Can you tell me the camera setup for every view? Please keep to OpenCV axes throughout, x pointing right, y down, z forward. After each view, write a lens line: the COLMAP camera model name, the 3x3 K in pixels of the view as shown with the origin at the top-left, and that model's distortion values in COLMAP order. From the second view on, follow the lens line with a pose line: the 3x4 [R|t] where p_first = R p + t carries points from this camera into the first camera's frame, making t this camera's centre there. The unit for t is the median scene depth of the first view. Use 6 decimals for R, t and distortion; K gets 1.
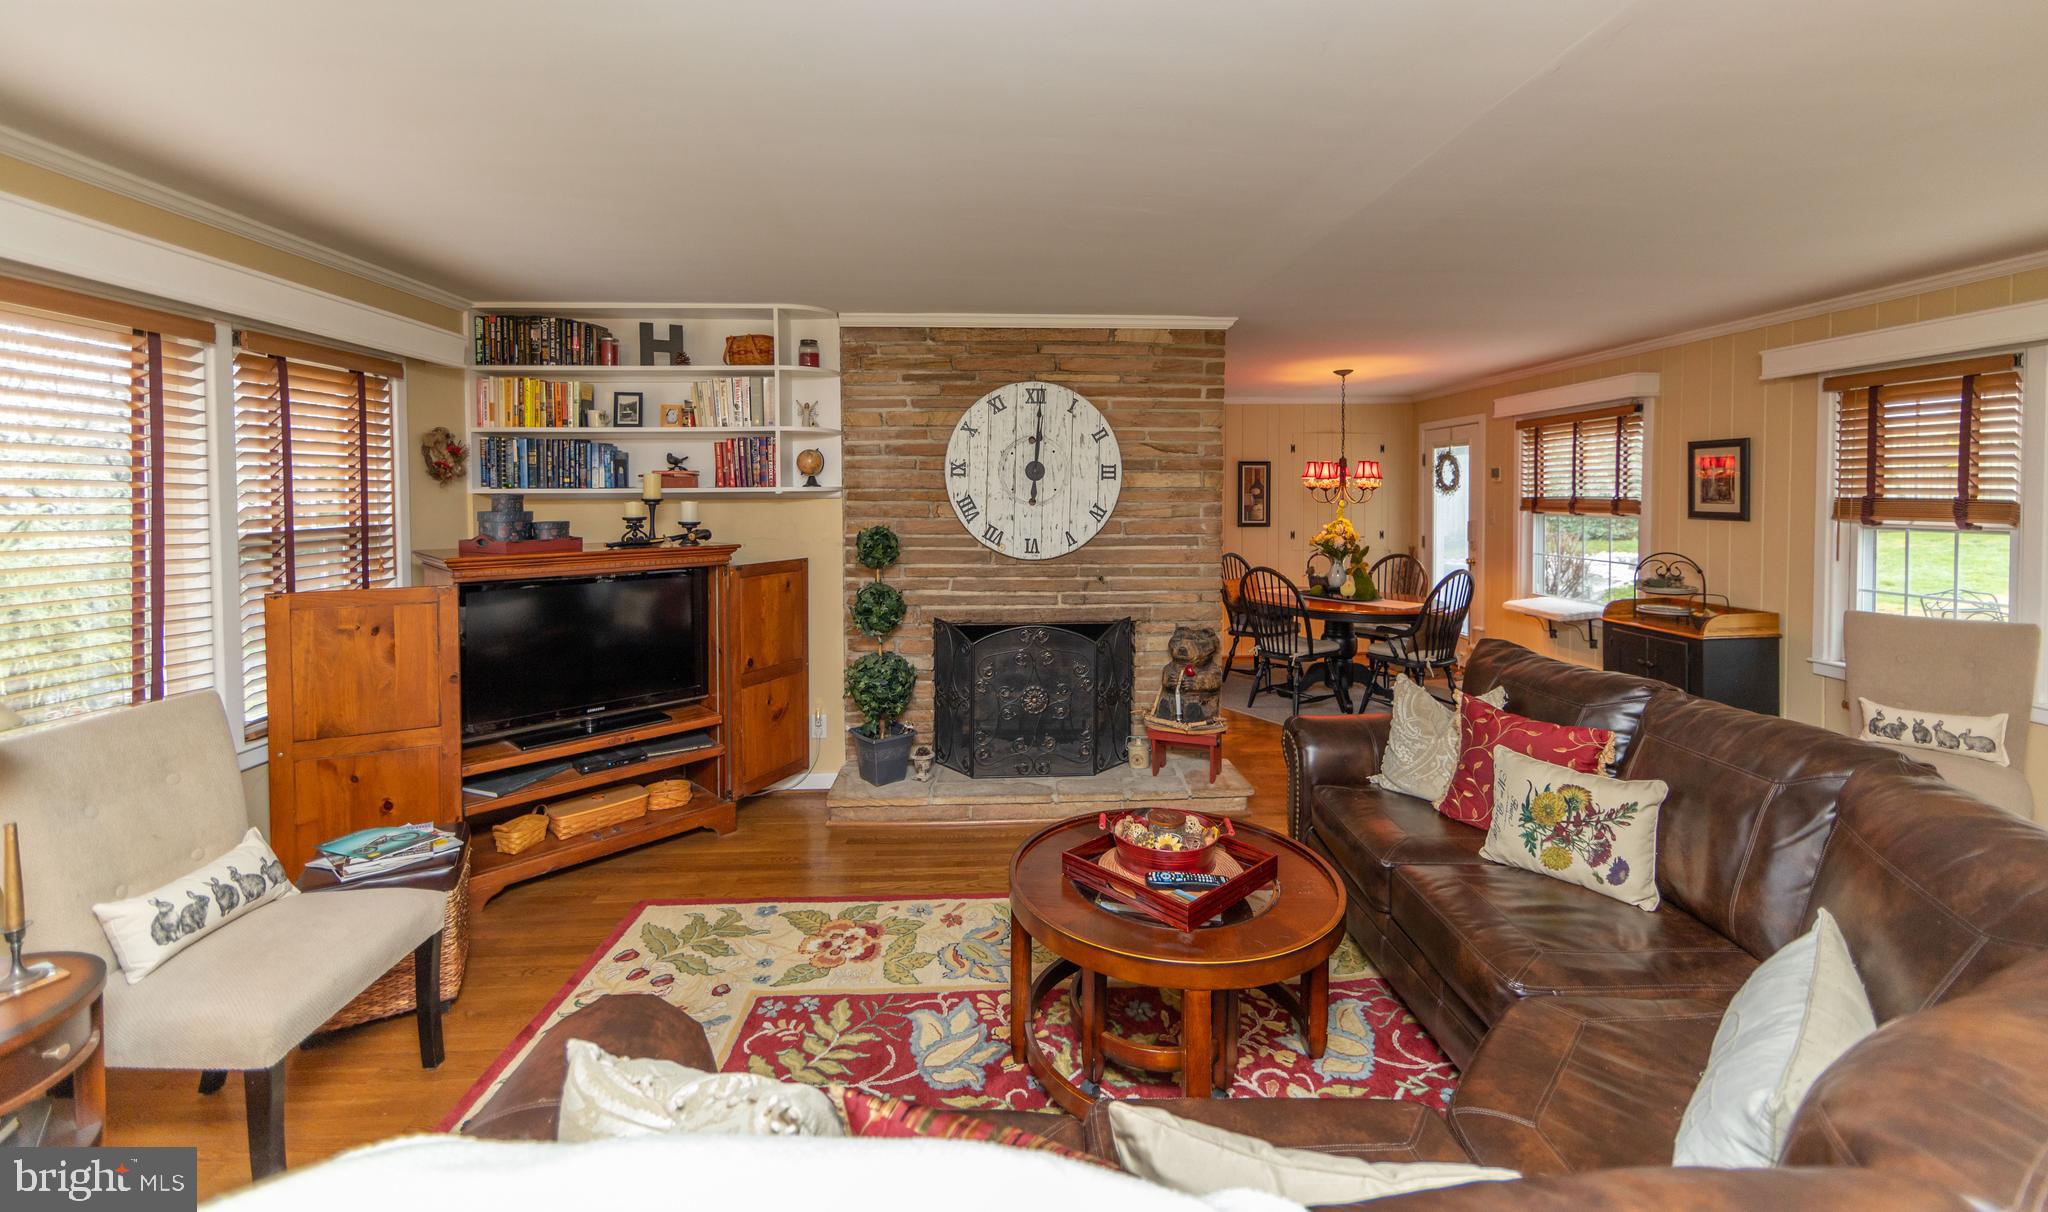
lens RADIAL K [[800.5, 0, 1021.7], [0, 800.5, 518.9], [0, 0, 1]] dist [0.000568, 0.000062]
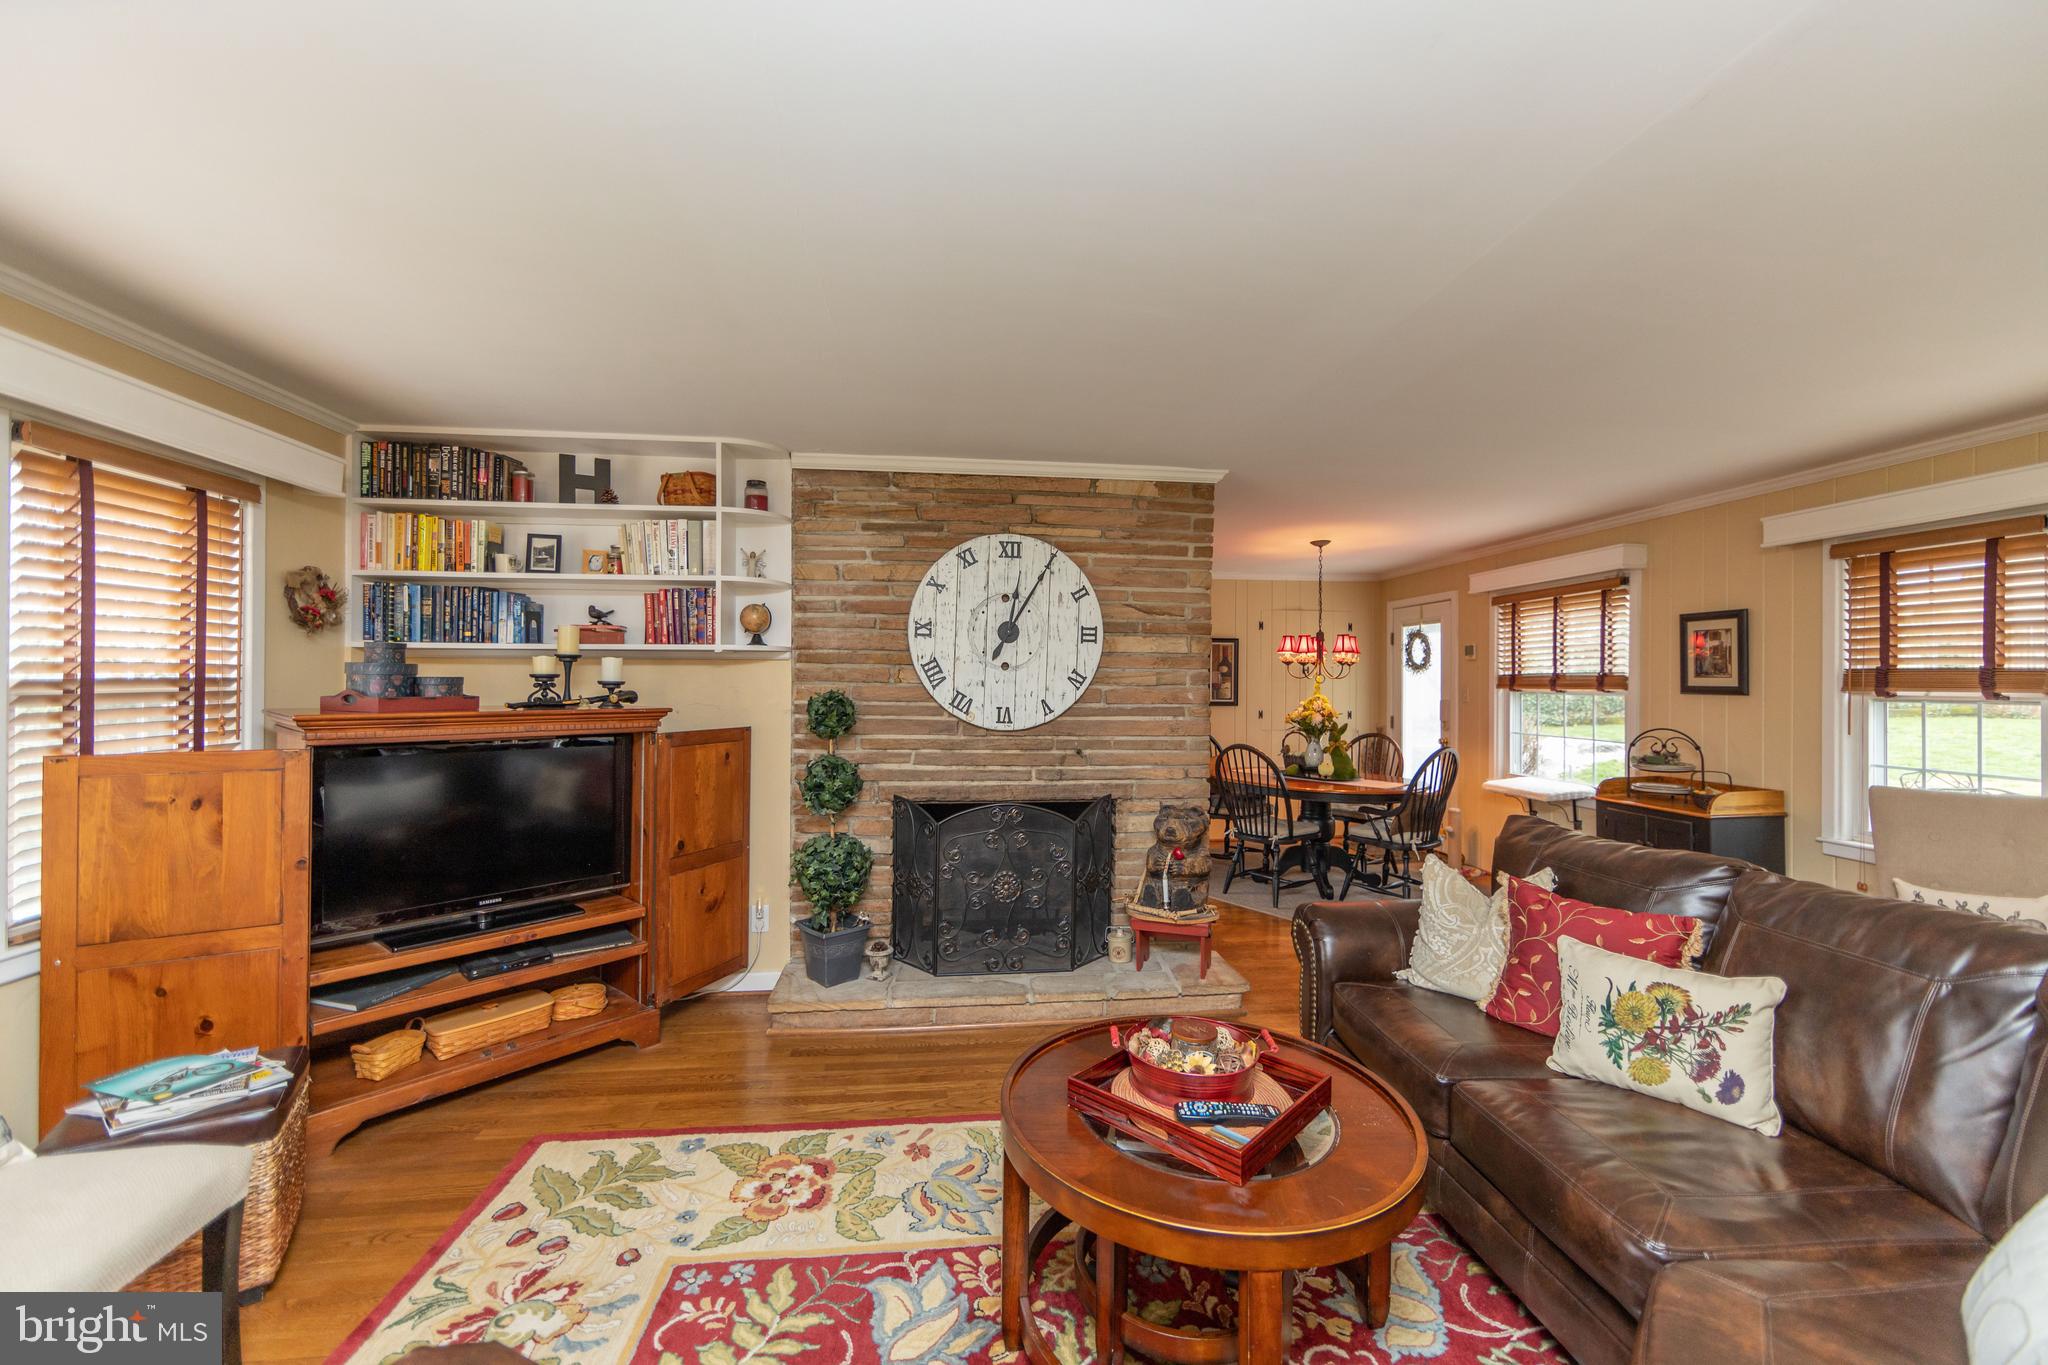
lens RADIAL K [[795.3, 0, 1021.3], [0, 795.3, 682.8], [0, 0, 1]] dist [-0.000722, -0.000020]
pose [[0.997852, 0.010254, 0.064706, -0.029734], [-0.008343, 0.999523, -0.029734, 0.026989], [-0.064981, 0.029130, 0.997461, 0.116408]]
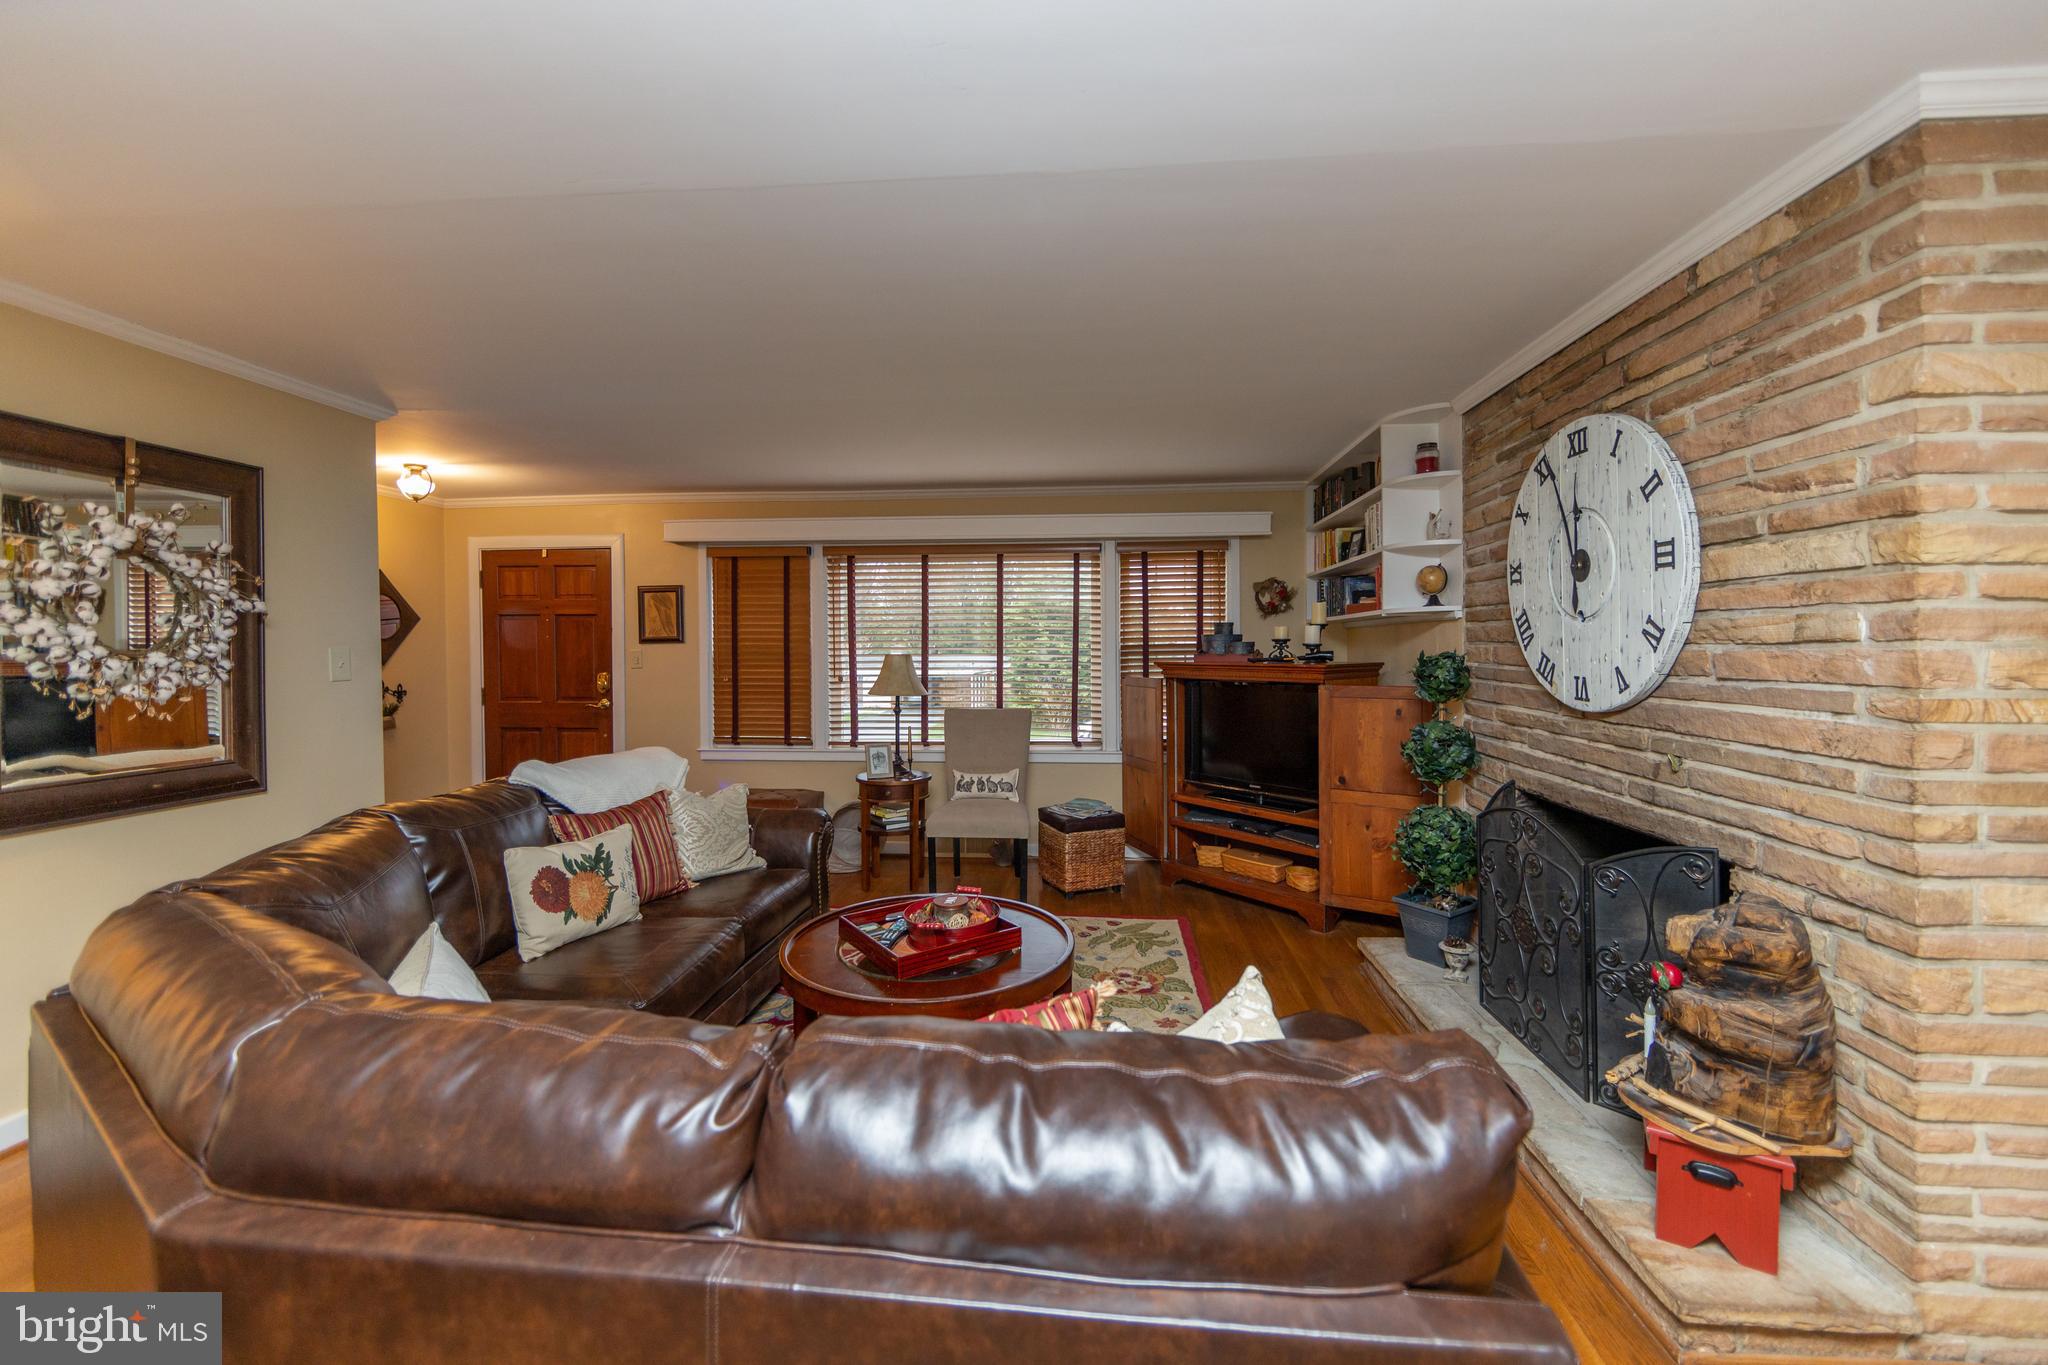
lens RADIAL K [[811.7, 0, 1025.3], [0, 811.7, 651.9], [0, 0, 1]] dist [-0.000661, -0.000151]
pose [[-0.134196, 0.014537, -0.990848, 0.769492], [-0.017997, 0.999692, 0.017104, 0.003094], [0.990791, 0.020128, -0.133893, 0.748160]]
